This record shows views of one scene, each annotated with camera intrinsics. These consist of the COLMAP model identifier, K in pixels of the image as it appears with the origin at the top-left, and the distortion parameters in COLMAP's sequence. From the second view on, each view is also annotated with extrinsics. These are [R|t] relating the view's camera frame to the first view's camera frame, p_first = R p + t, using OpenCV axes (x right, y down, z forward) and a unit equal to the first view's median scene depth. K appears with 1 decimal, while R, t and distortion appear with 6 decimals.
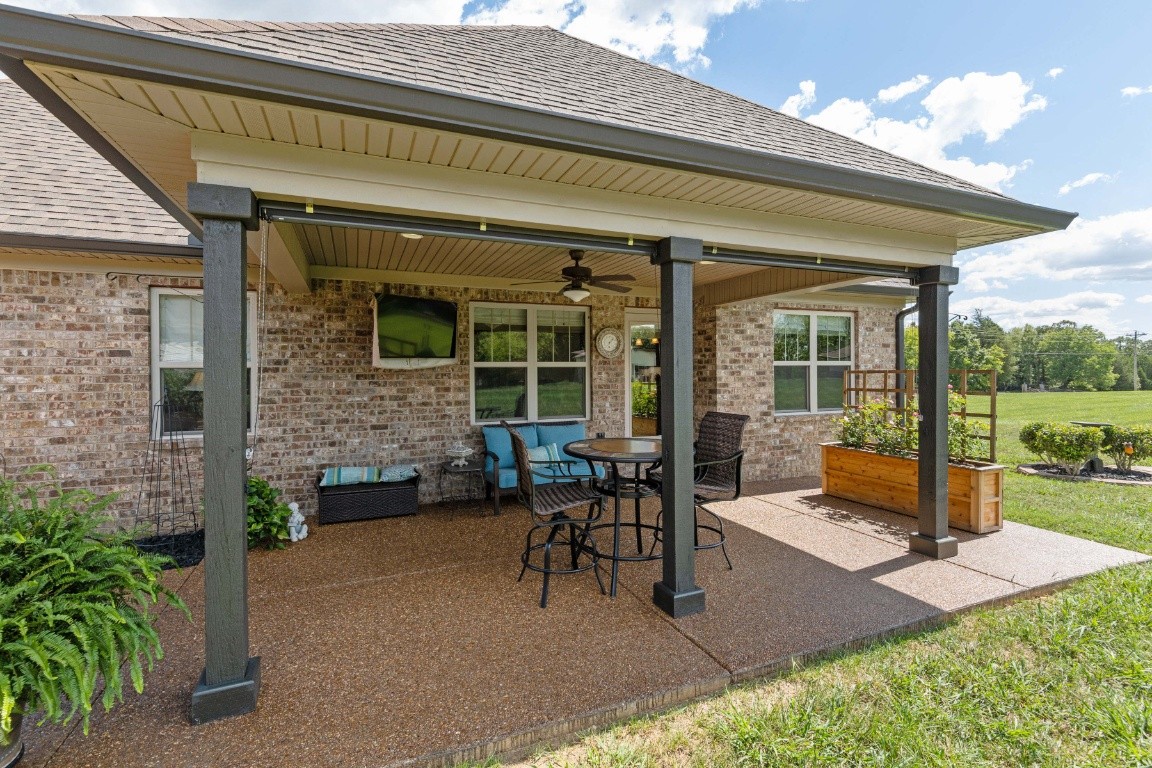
lens RADIAL K [[536.0, 0, 572.5], [0, 536.0, 368.1], [0, 0, 1]] dist [0.008364, -0.000112]
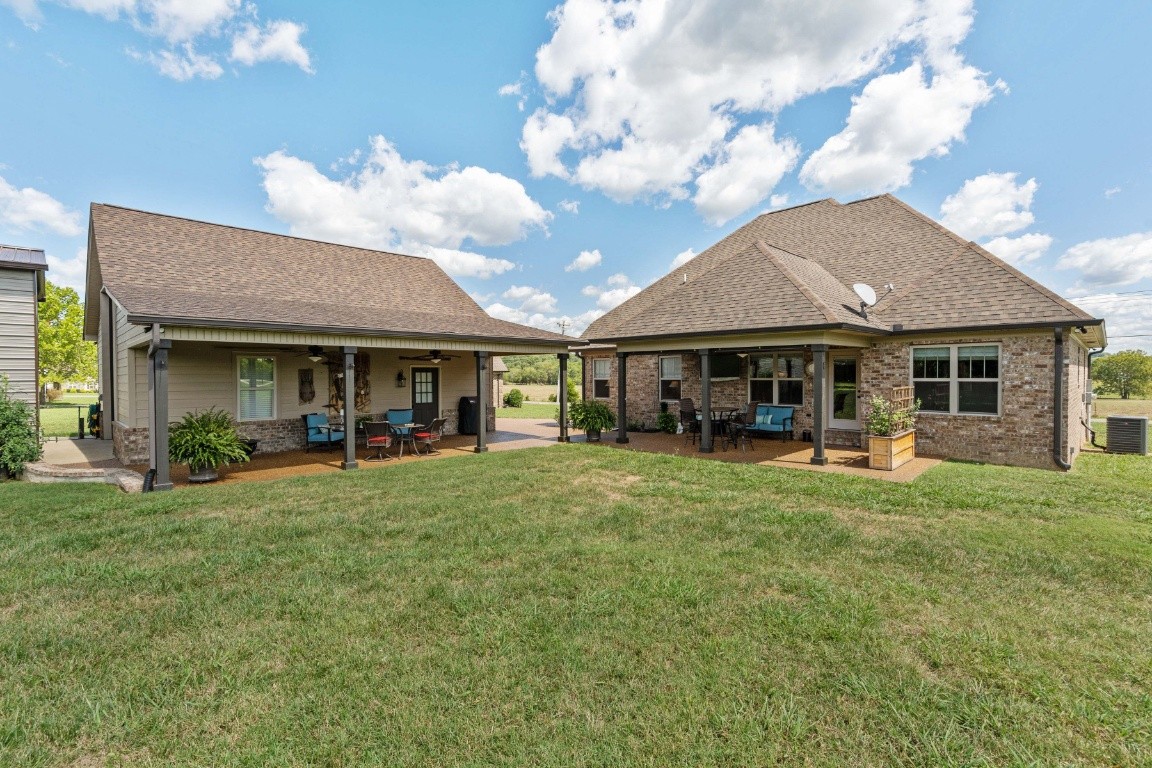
lens RADIAL K [[536.0, 0, 572.5], [0, 536.0, 368.1], [0, 0, 1]] dist [0.008364, -0.000112]
pose [[0.382240, -0.011986, -0.923985, 1.442131], [-0.006008, 0.999863, -0.015456, -0.012468], [0.924043, 0.011459, 0.382116, -0.532760]]
